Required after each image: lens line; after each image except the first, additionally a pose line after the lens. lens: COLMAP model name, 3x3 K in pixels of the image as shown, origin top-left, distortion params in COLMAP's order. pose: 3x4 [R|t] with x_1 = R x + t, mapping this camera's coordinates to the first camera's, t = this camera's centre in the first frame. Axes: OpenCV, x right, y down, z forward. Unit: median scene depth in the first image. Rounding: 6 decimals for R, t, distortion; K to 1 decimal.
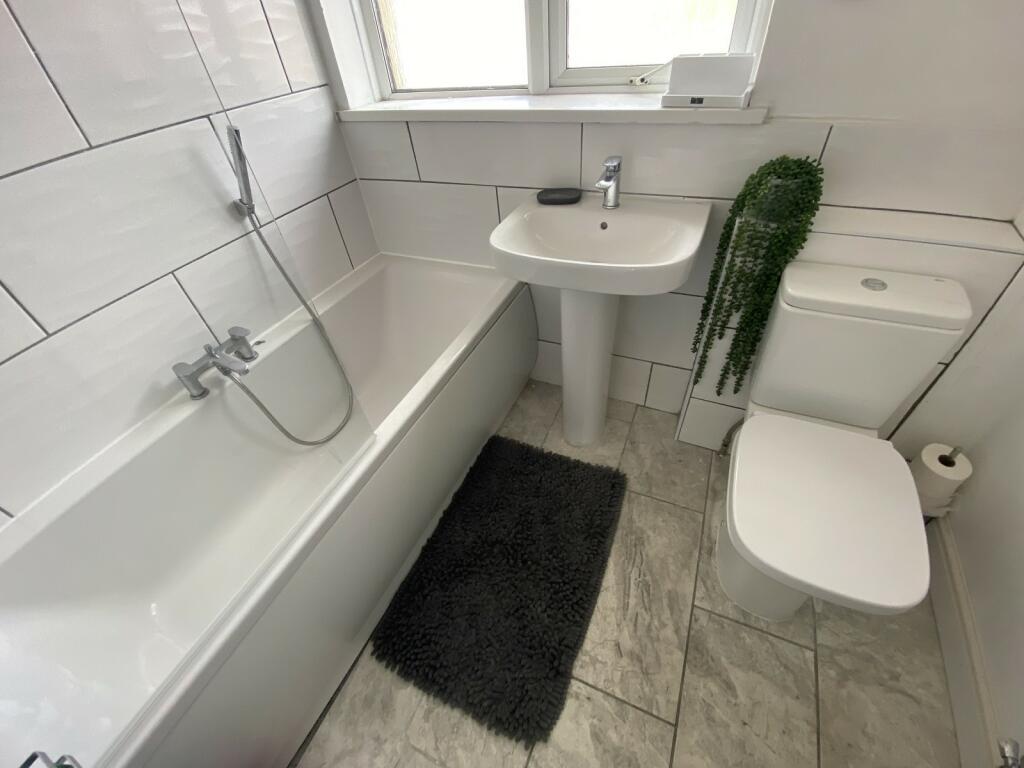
lens RADIAL K [[420.9, 0, 510.0], [0, 420.9, 387.3], [0, 0, 1]] dist [0.035025, -0.028335]
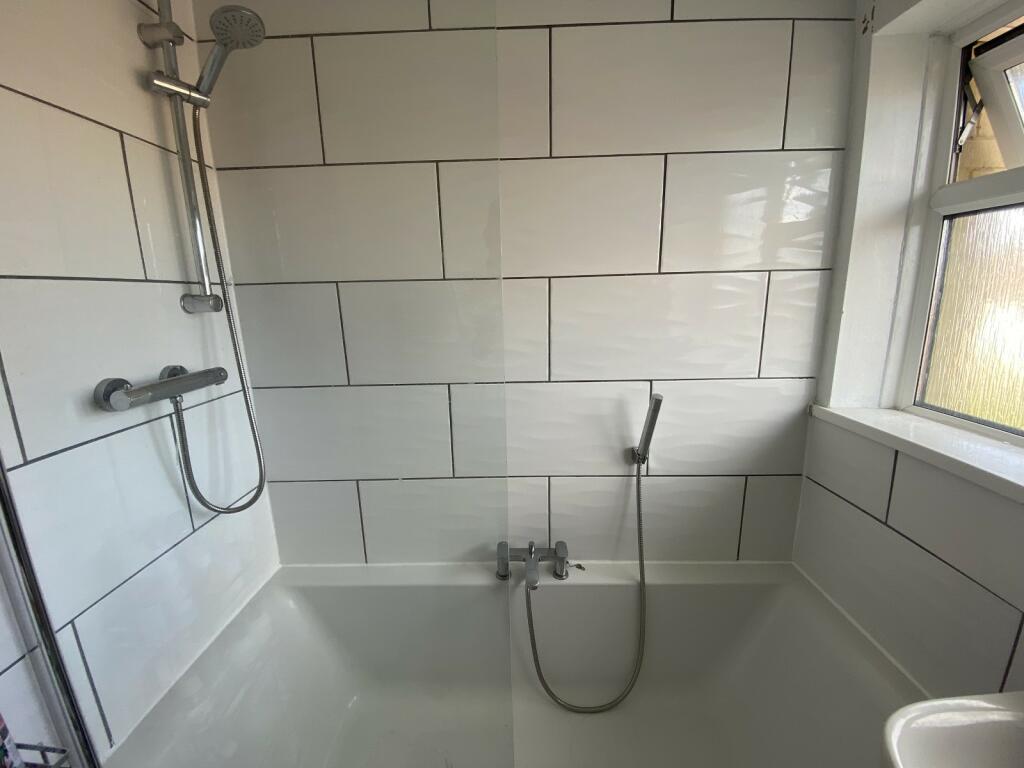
lens RADIAL K [[420.9, 0, 510.0], [0, 420.9, 387.3], [0, 0, 1]] dist [0.035025, -0.028335]
pose [[0.382622, 0.265345, -0.884982, 0.103391], [-0.626940, 0.778153, -0.037744, -0.302408], [0.678636, 0.569272, 0.464094, 0.216881]]
